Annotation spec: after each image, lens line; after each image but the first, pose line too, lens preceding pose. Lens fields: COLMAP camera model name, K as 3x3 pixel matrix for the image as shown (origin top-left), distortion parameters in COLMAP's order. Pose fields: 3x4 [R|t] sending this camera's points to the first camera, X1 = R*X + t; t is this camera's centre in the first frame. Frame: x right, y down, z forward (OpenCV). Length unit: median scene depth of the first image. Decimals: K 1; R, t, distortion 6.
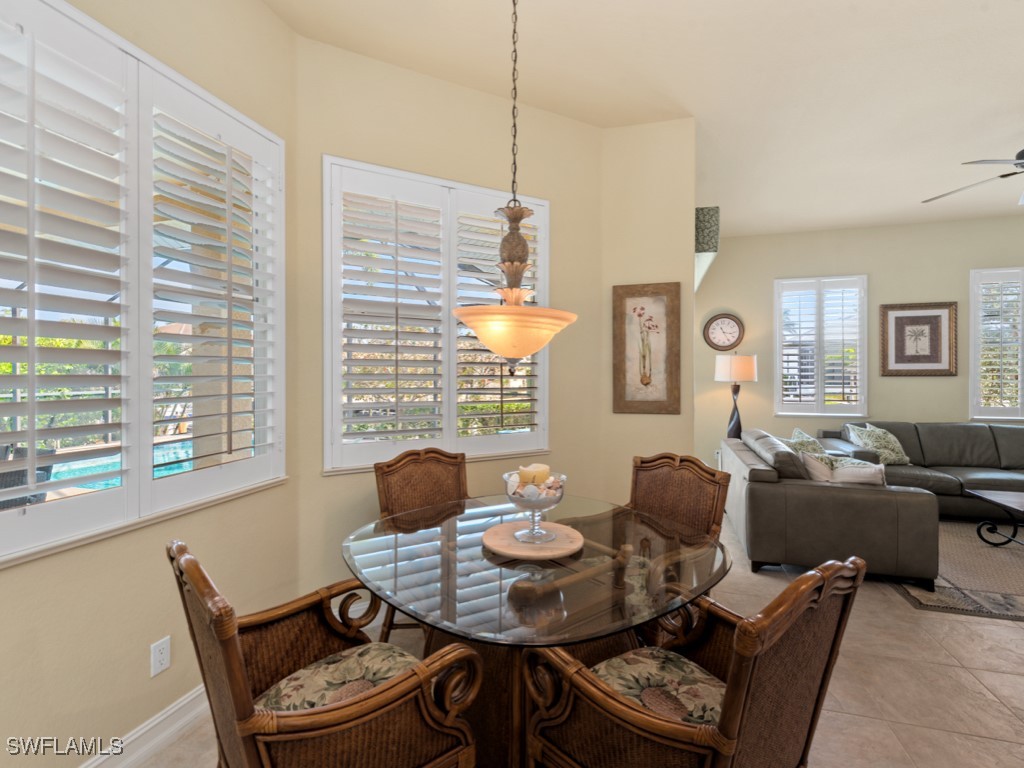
lens RADIAL K [[479.8, 0, 512.7], [0, 479.8, 376.2], [0, 0, 1]] dist [0.005330, -0.000497]
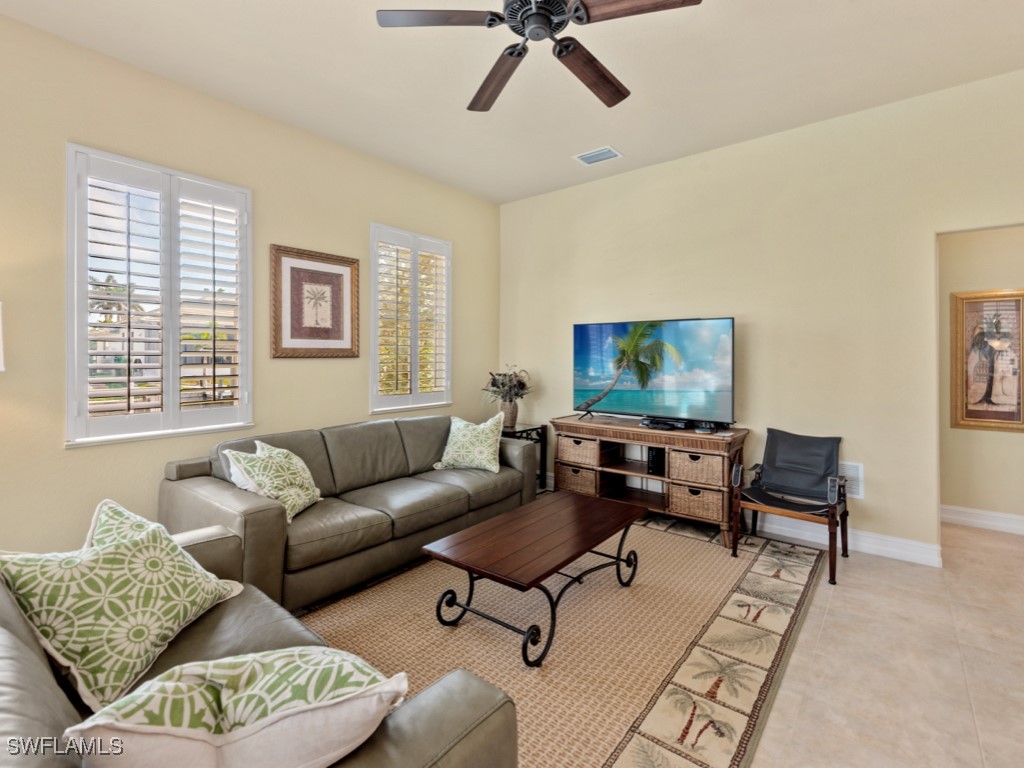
lens RADIAL K [[479.8, 0, 511.8], [0, 479.8, 354.7], [0, 0, 1]] dist [0.005330, -0.000497]
pose [[0.383532, 0.006095, 0.923507, 0.314502], [0.005399, 0.999946, -0.008842, 0.002962], [-0.923512, 0.008377, 0.383479, 0.483543]]
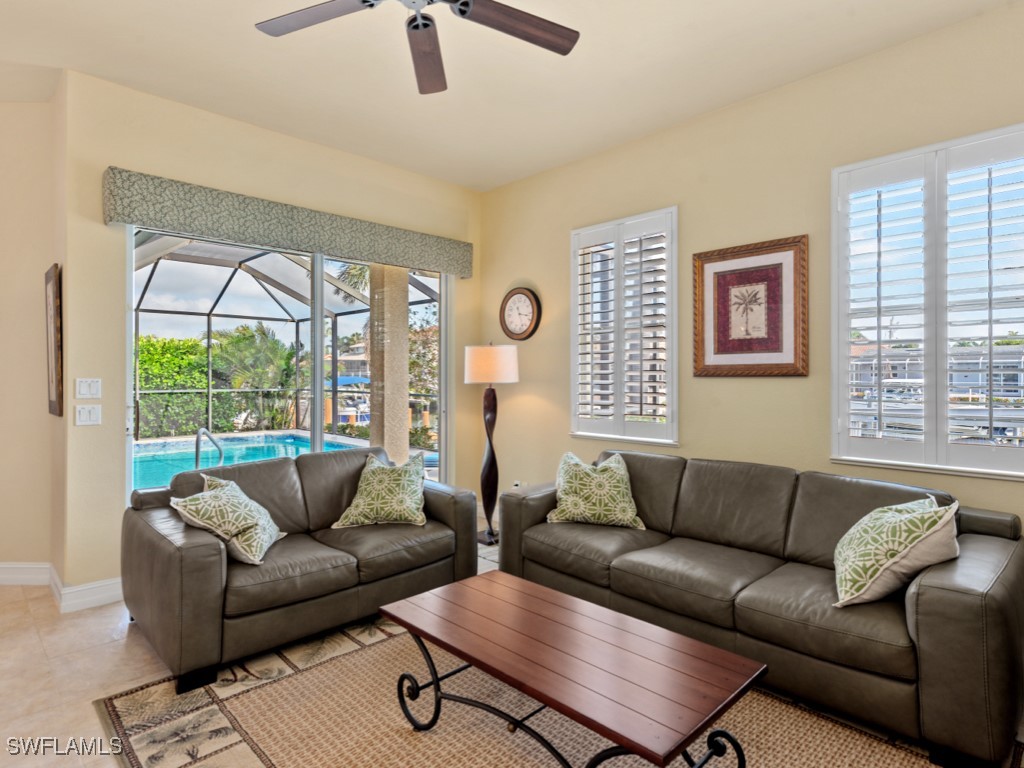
lens RADIAL K [[553.1, 0, 502.3], [0, 553.1, 378.3], [0, 0, 1]] dist [0.000409, -0.000016]
pose [[0.869545, 0.007403, -0.493799, 0.918183], [-0.007411, 0.999971, 0.001942, 0.002807], [0.493798, 0.001971, 0.869574, 0.309036]]
